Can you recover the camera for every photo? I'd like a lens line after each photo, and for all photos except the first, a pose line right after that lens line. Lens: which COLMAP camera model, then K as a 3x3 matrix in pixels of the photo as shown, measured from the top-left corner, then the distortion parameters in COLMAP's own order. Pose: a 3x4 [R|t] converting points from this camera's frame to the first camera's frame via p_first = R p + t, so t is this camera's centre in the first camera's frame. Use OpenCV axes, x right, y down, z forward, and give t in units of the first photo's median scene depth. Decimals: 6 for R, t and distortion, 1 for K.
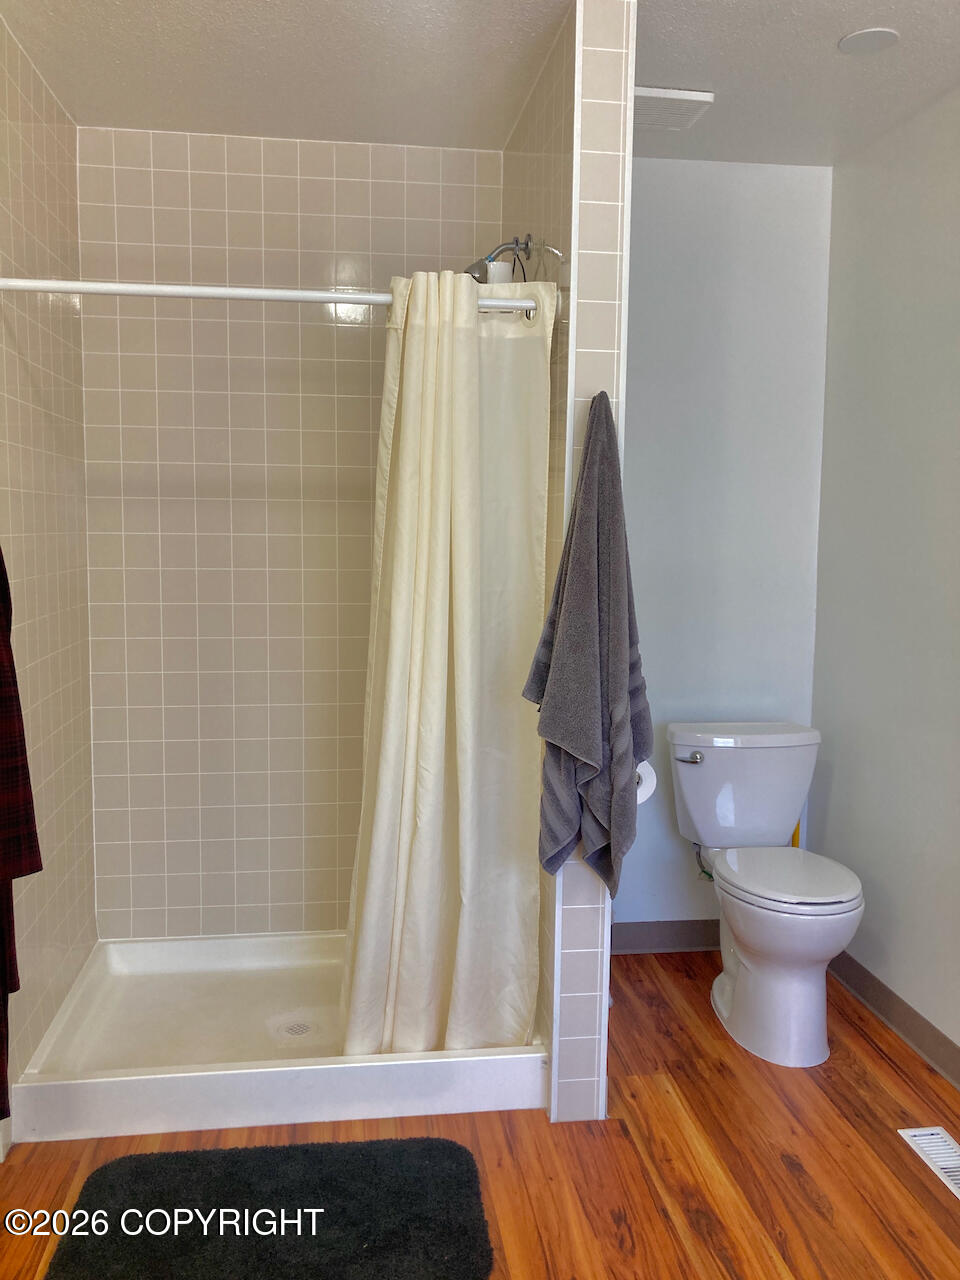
lens RADIAL K [[1052.3, 0, 478.7], [0, 1052.3, 623.6], [0, 0, 1]] dist [0.078254, -0.148796]
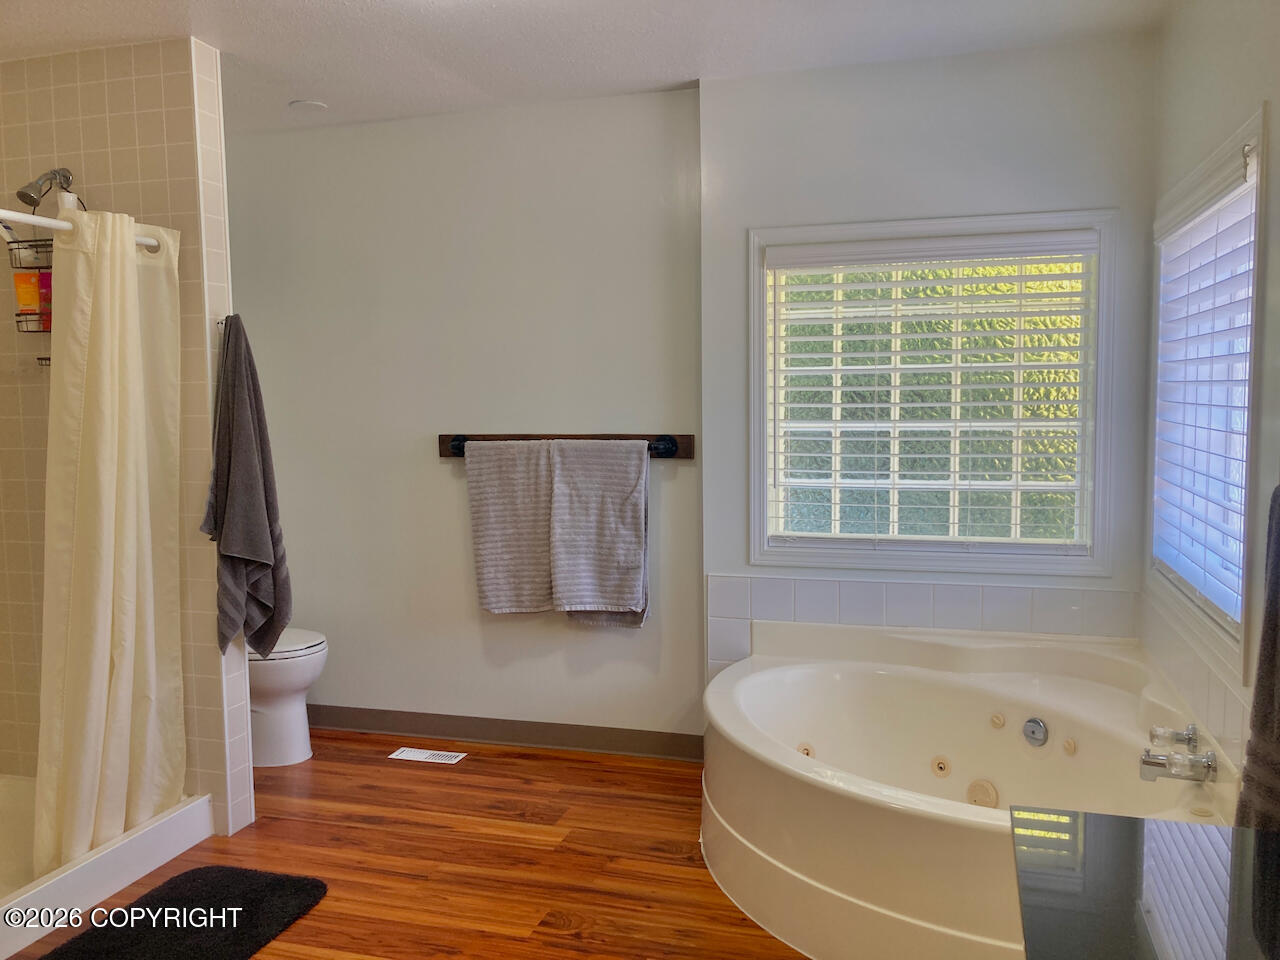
lens RADIAL K [[1052.3, 0, 633.2], [0, 1052.3, 485.3], [0, 0, 1]] dist [0.078254, -0.148796]
pose [[0.400304, -0.093822, 0.911567, -0.986315], [0.104295, 0.992946, 0.056398, -0.008418], [-0.910428, 0.072495, 0.407265, -0.081569]]
